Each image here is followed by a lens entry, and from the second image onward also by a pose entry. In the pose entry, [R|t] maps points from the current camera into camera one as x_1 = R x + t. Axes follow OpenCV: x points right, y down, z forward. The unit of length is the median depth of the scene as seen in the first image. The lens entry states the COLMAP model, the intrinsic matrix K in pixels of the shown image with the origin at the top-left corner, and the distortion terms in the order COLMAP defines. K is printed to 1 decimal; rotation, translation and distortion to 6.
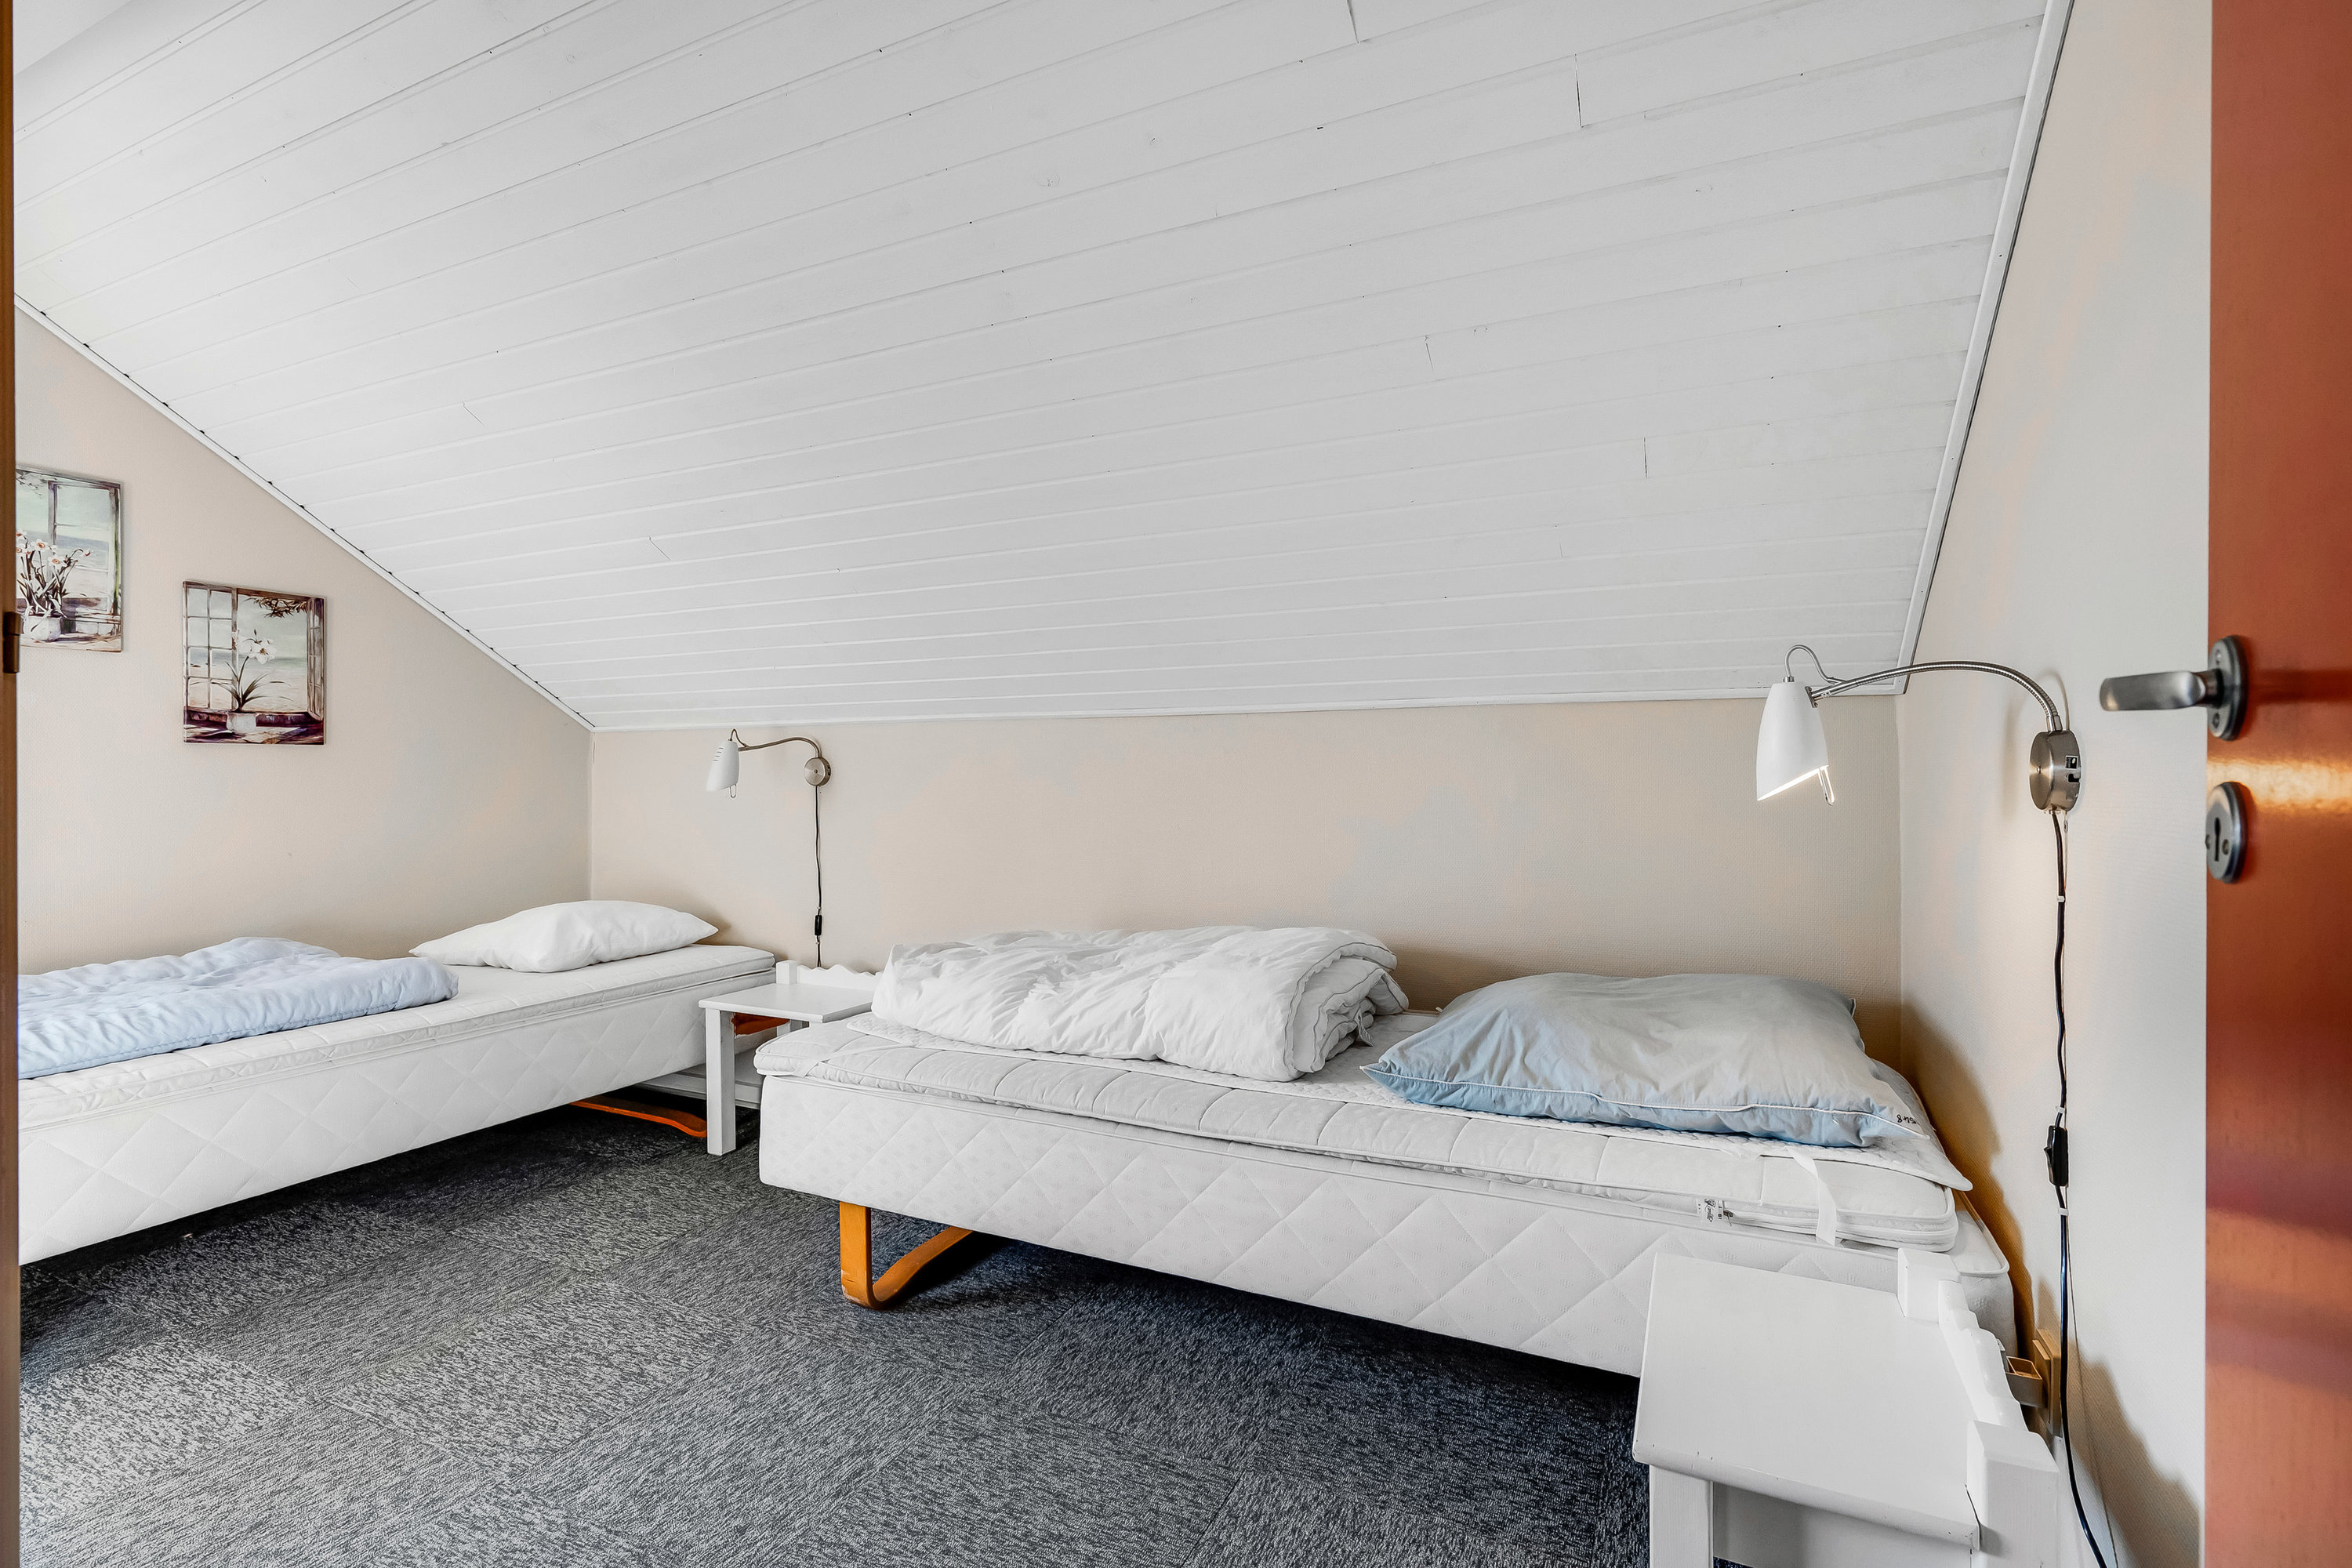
lens RADIAL K [[1081.0, 0, 1176.2], [0, 1081.0, 783.6], [0, 0, 1]] dist [-0.001457, -0.000227]
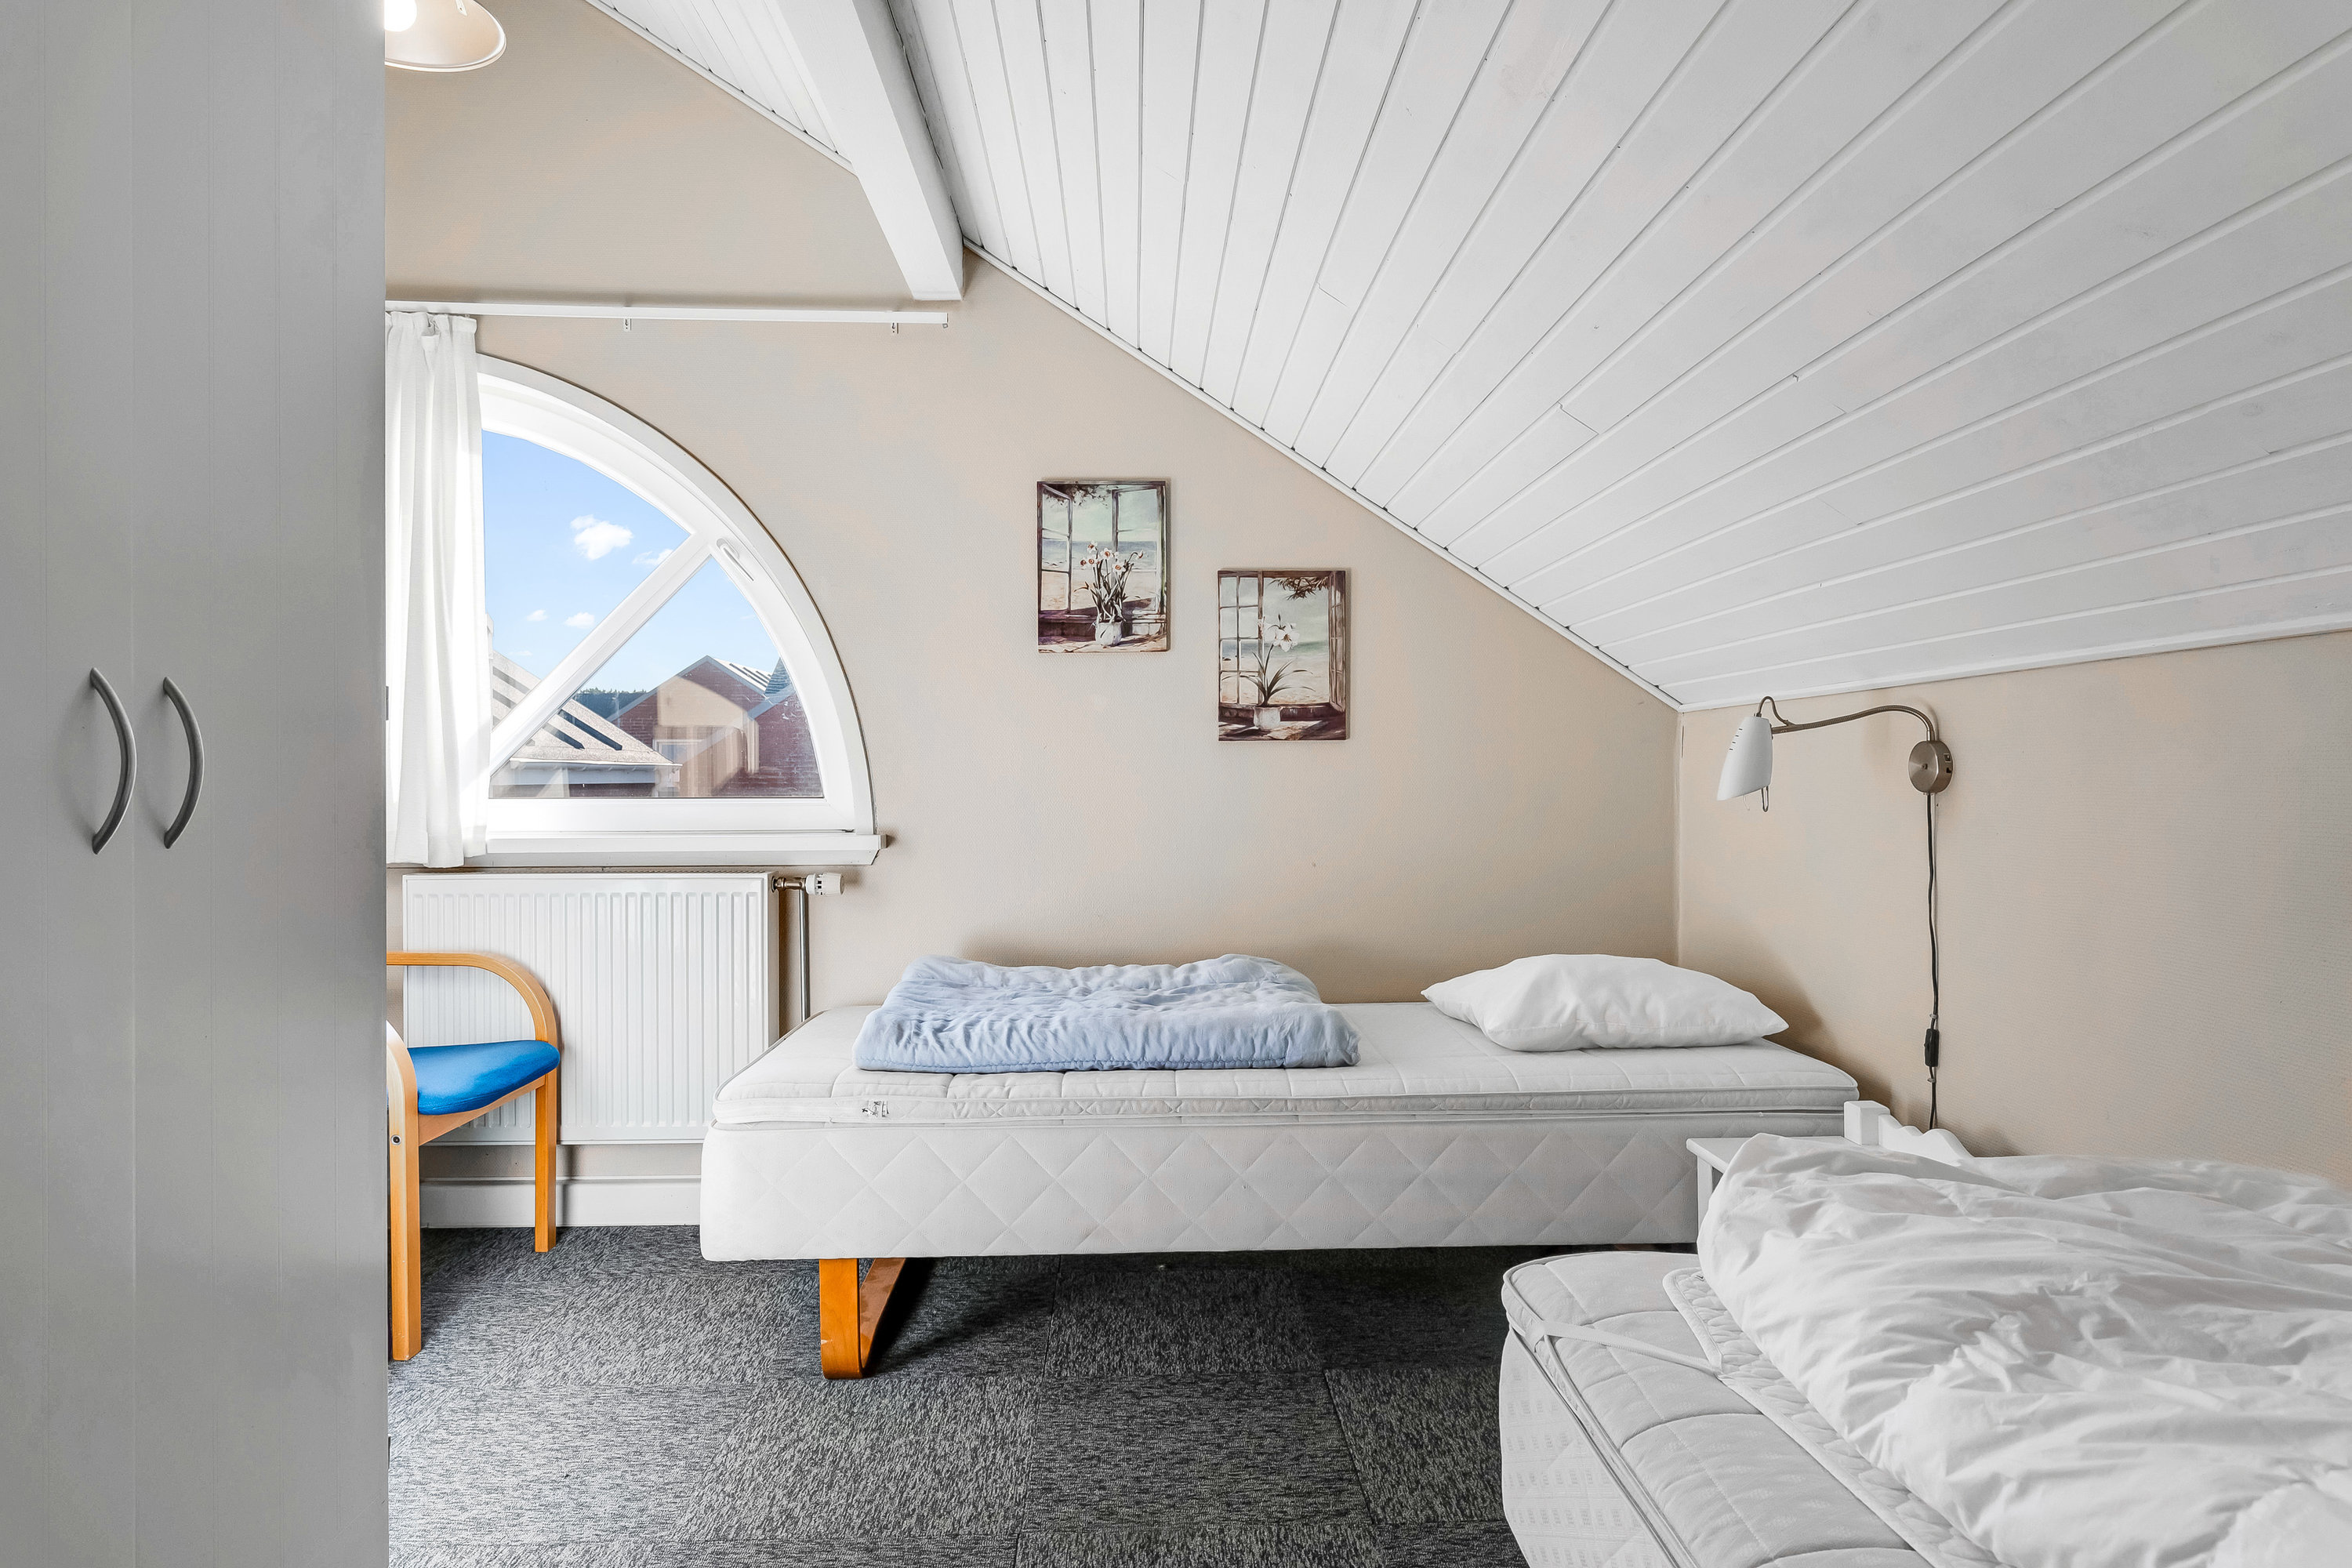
lens RADIAL K [[1353.9, 0, 1178.4], [0, 1353.9, 778.1], [0, 0, 1]] dist [0.001197, -0.001908]
pose [[0.462711, -0.000028, -0.886509, 0.118326], [-0.003274, 0.999993, -0.001740, -0.003105], [0.886503, 0.003708, 0.462707, 0.413142]]
